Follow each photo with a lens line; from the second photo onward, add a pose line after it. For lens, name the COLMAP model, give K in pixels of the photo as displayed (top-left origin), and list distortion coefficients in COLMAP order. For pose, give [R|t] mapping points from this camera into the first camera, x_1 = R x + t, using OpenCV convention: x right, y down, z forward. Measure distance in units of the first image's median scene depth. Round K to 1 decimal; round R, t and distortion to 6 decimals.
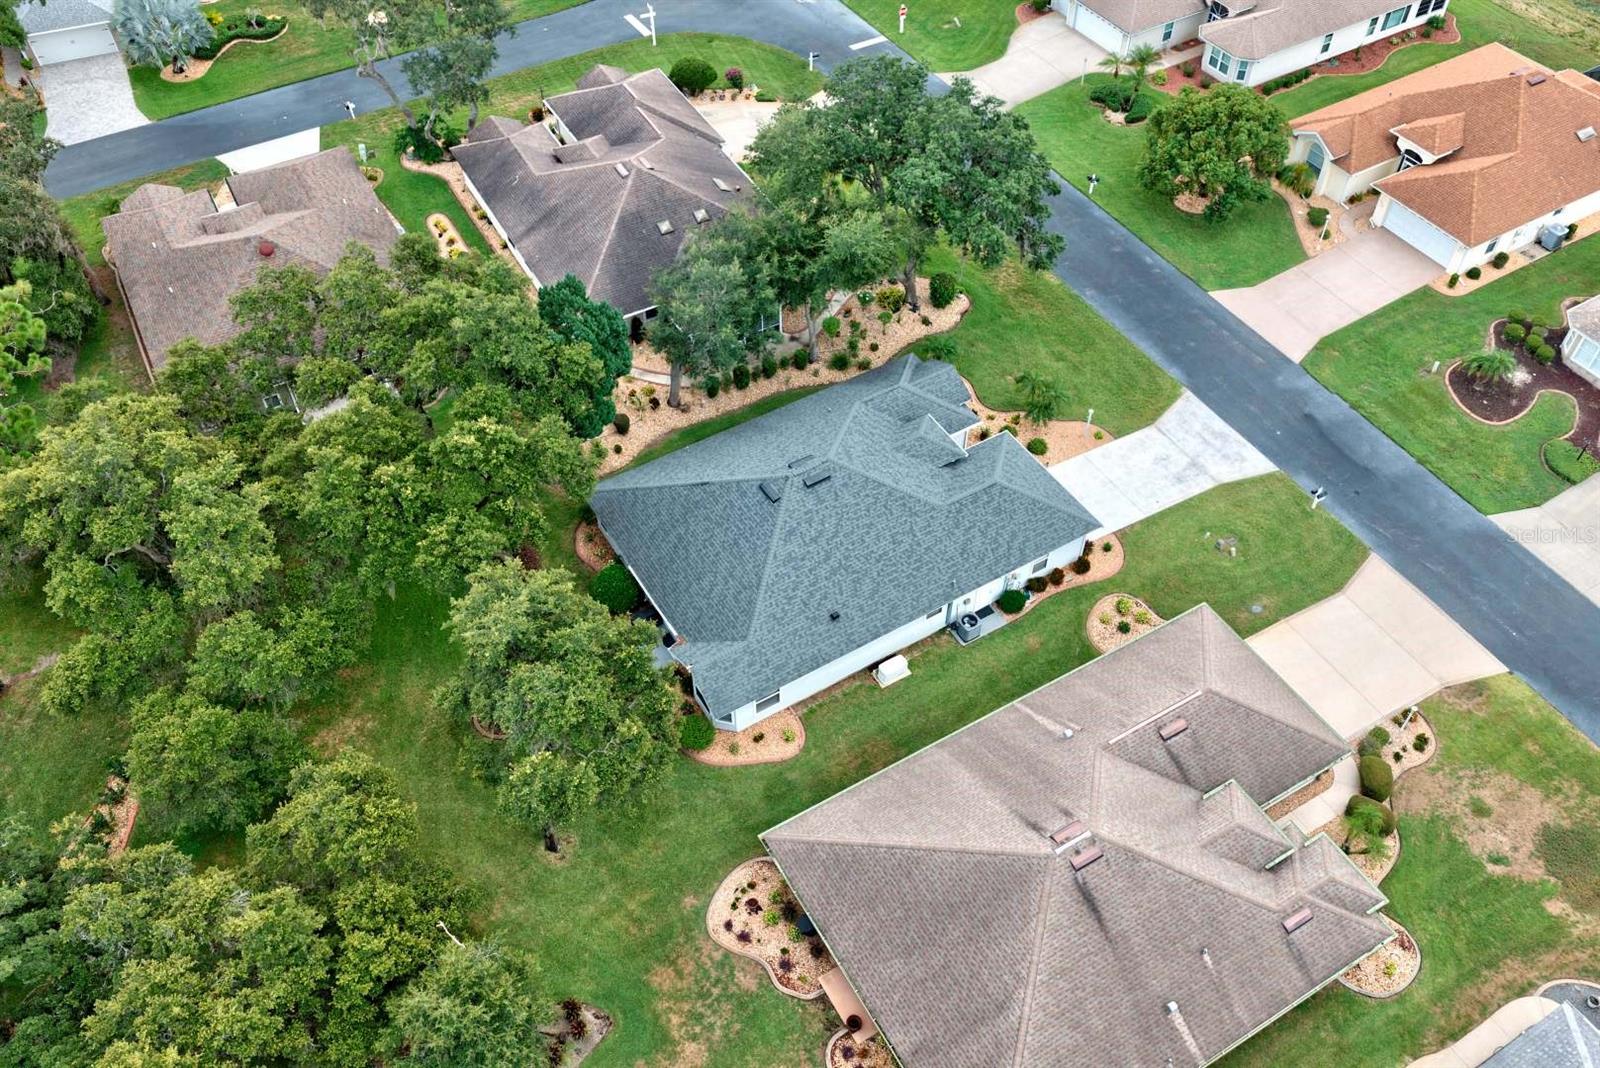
lens RADIAL K [[1308.6, 0, 806.5], [0, 1308.6, 536.6], [0, 0, 1]] dist [0.022181, -0.008362]
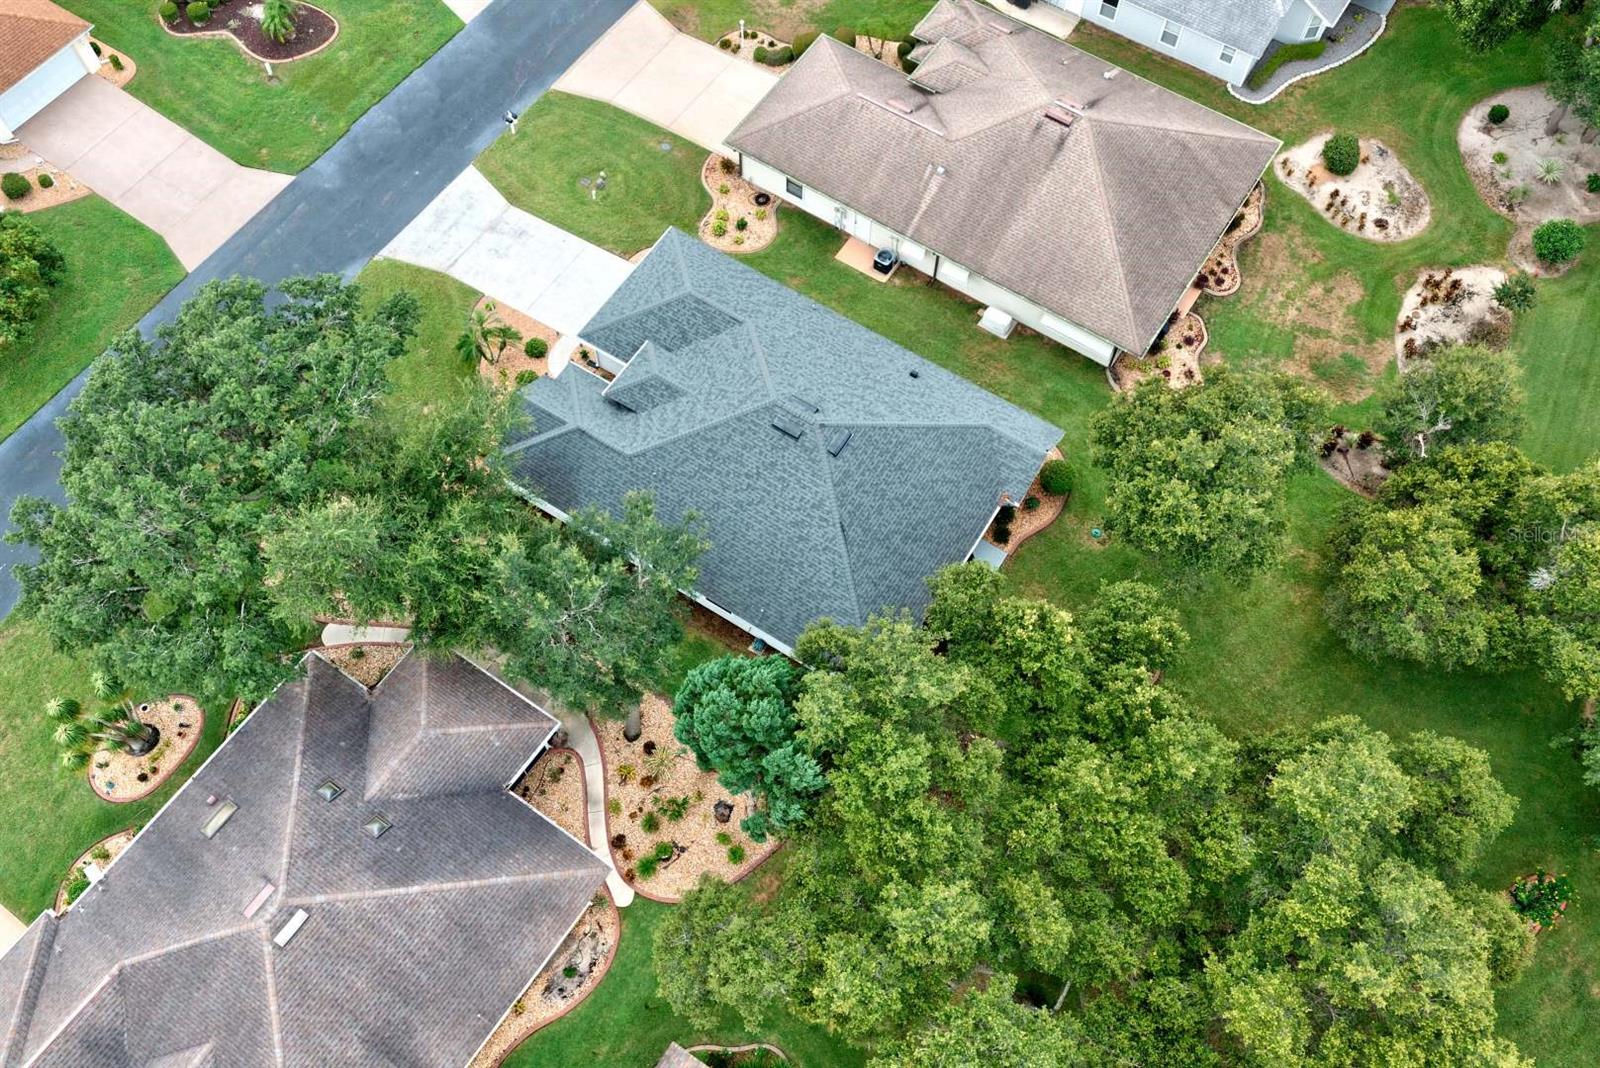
lens RADIAL K [[1297.2, 0, 809.3], [0, 1297.2, 534.3], [0, 0, 1]] dist [0.013862, 0.011671]
pose [[-0.443901, -0.802427, 0.398826, -0.390201], [0.662347, 0.005948, 0.749174, -0.657179], [-0.603529, 0.596720, 0.528845, 0.534813]]
